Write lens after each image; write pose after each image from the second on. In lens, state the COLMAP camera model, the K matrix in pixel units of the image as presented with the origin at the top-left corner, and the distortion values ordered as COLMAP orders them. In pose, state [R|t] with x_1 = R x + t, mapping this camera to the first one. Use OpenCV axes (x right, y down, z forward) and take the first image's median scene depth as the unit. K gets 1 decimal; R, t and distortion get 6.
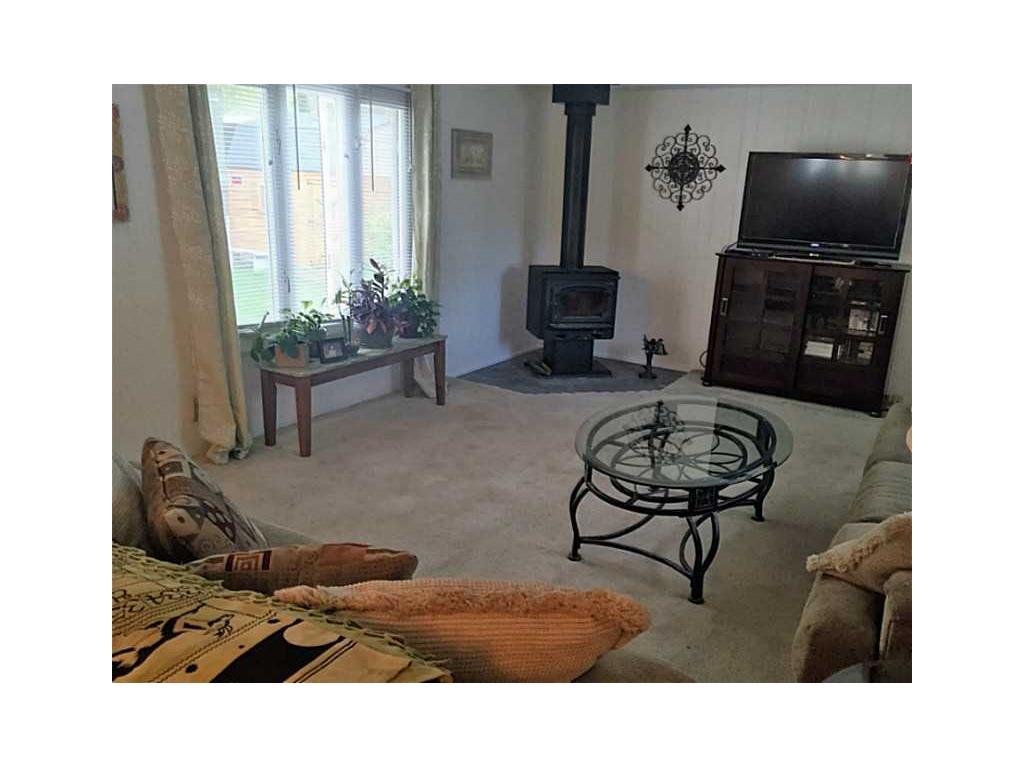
lens RADIAL K [[735.6, 0, 512.0], [0, 735.6, 384.0], [0, 0, 1]] dist [0.046232, -0.000406]
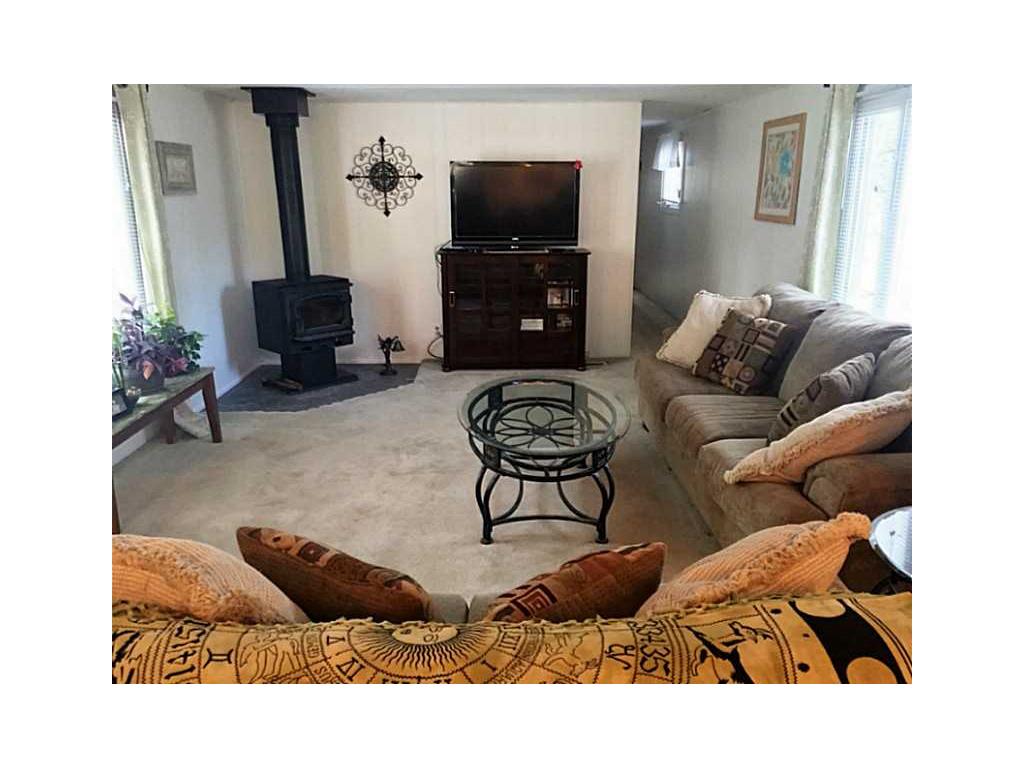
lens RADIAL K [[693.8, 0, 512.0], [0, 693.8, 384.0], [0, 0, 1]] dist [0.044097, -0.000388]
pose [[0.836017, -0.189499, 0.514942, -0.194027], [0.184350, 0.980923, 0.061684, -0.025217], [-0.516808, 0.043361, 0.855003, 0.052207]]
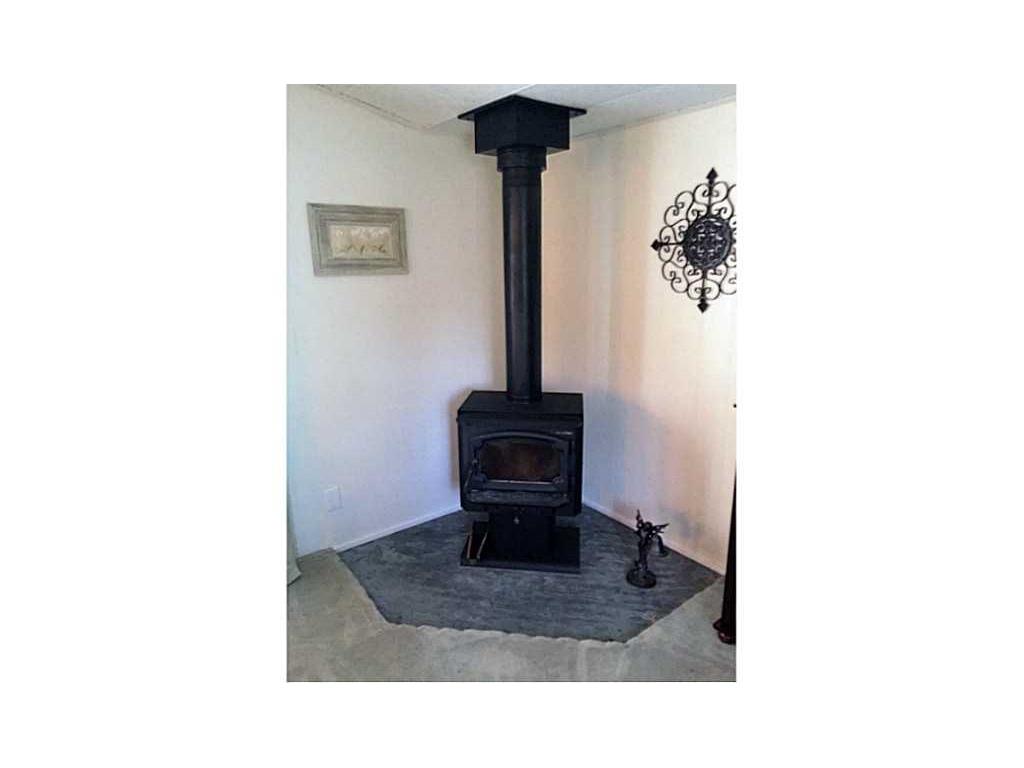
lens RADIAL K [[512.6, 0, 512.0], [0, 512.6, 384.0], [0, 0, 1]] dist [0.000516, -0.000051]
pose [[0.932853, 0.040188, -0.358007, 0.240864], [-0.056078, 0.997844, -0.034110, -0.158358], [0.355865, 0.051896, 0.933096, 0.577306]]
